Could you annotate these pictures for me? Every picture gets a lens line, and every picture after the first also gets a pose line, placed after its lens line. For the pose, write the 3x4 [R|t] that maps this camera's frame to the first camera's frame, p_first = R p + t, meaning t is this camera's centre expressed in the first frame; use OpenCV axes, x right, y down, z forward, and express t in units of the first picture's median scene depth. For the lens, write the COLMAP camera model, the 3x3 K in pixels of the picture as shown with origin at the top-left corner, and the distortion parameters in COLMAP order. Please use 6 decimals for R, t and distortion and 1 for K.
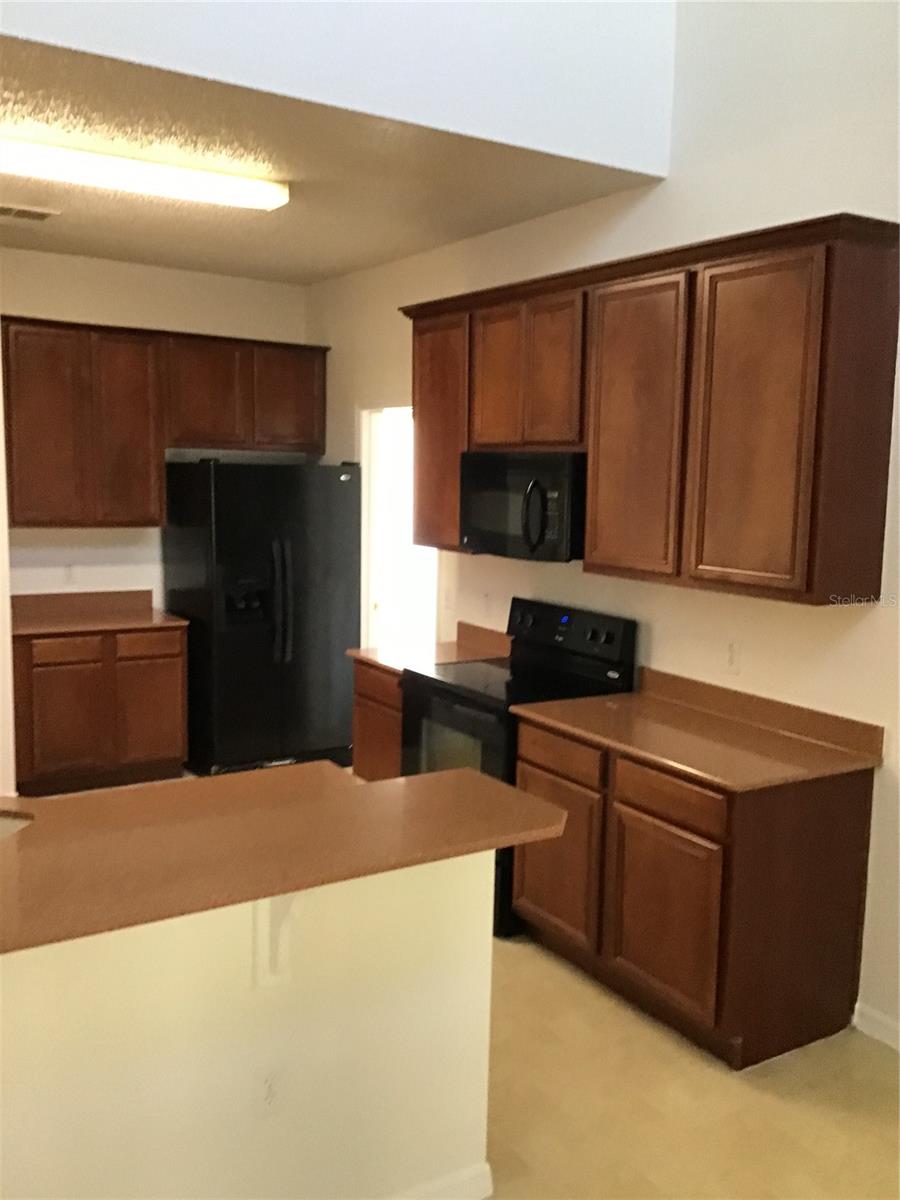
lens RADIAL K [[1095.4, 0, 450.0], [0, 1095.4, 600.0], [0, 0, 1]] dist [0.005253, 0.001755]
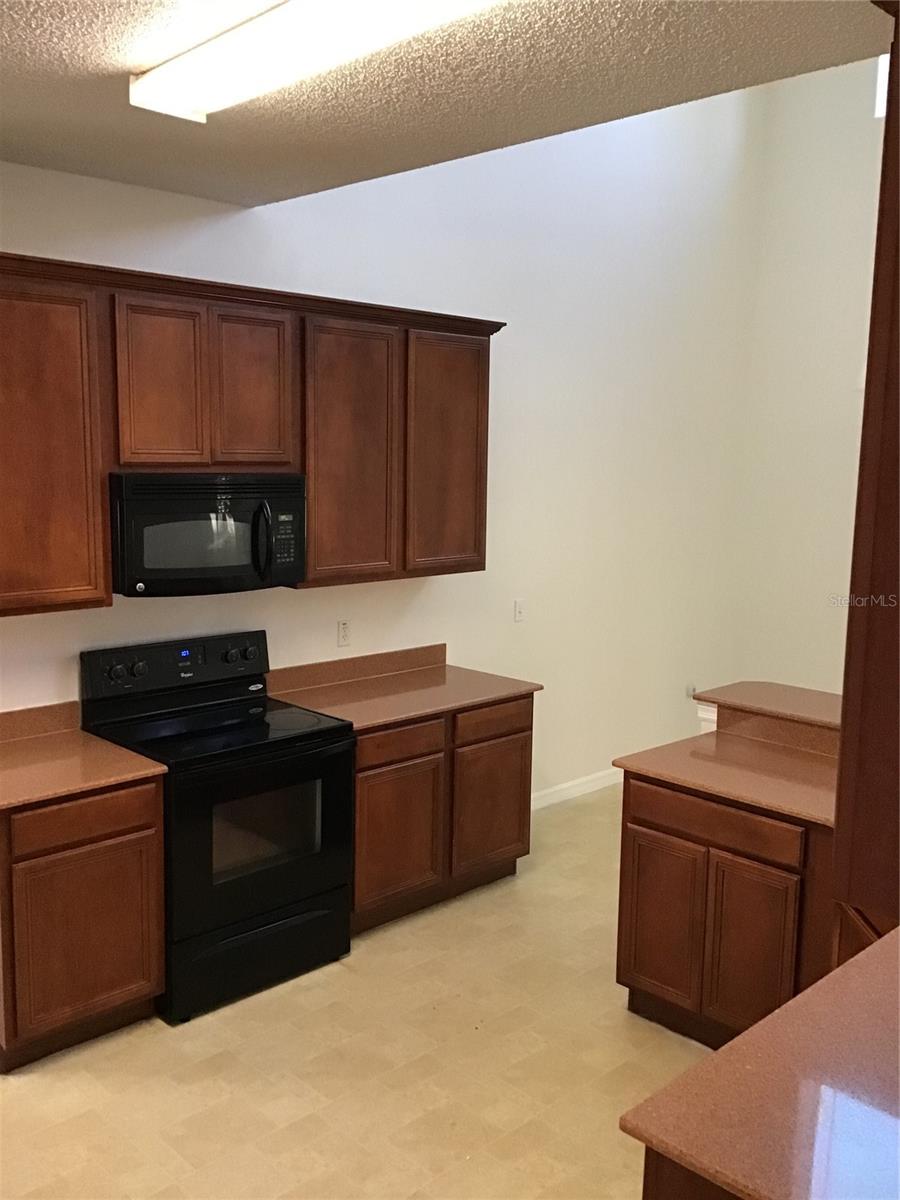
lens RADIAL K [[1095.4, 0, 450.0], [0, 1095.4, 600.0], [0, 0, 1]] dist [0.005253, 0.001755]
pose [[-0.191614, -0.155664, 0.969047, -0.860087], [0.100910, 0.978985, 0.177214, -0.174509], [-0.976269, 0.131743, -0.171879, 0.986106]]
